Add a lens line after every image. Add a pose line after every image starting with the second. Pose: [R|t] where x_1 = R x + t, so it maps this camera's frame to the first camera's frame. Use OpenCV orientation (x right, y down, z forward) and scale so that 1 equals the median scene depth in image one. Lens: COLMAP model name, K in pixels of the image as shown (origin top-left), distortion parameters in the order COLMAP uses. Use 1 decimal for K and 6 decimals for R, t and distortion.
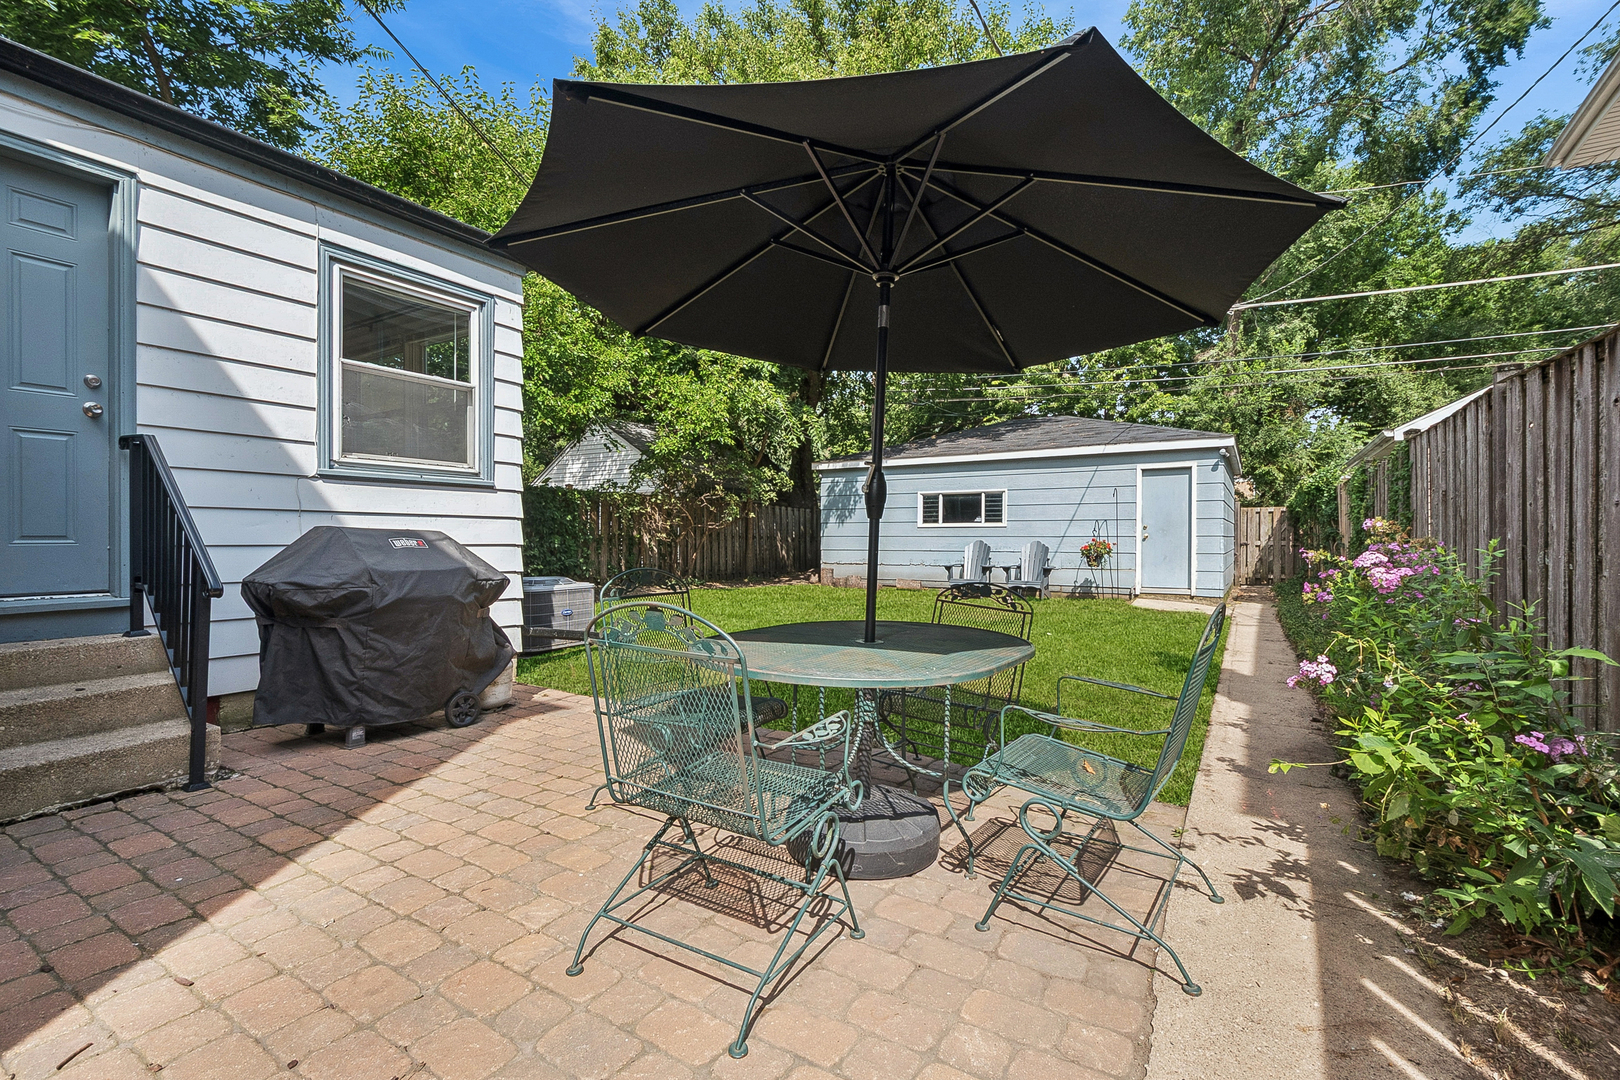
lens RADIAL K [[709.6, 0, 823.9], [0, 709.6, 547.6], [0, 0, 1]] dist [0.000026, -0.001185]
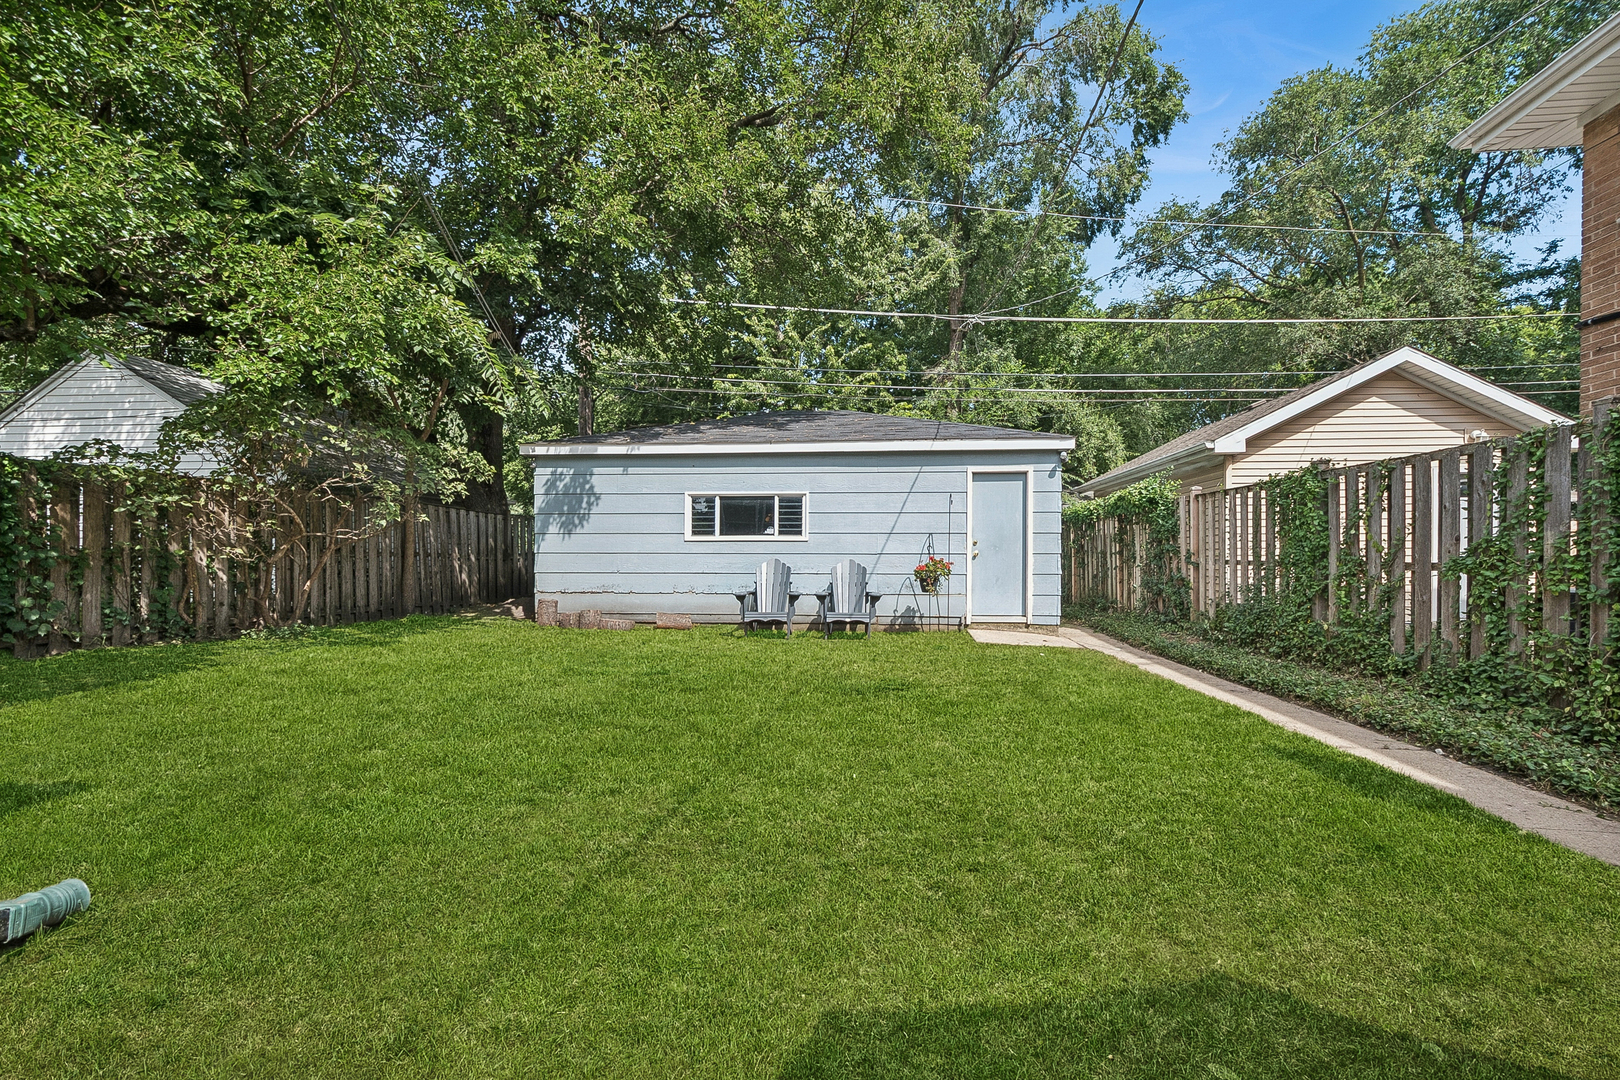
lens RADIAL K [[699.7, 0, 819.2], [0, 699.7, 564.1], [0, 0, 1]] dist [0.006855, -0.000614]
pose [[0.898193, -0.005408, 0.439569, -0.059733], [0.005364, 0.999985, 0.001342, -0.005259], [-0.439570, 0.001153, 0.898208, 0.302891]]
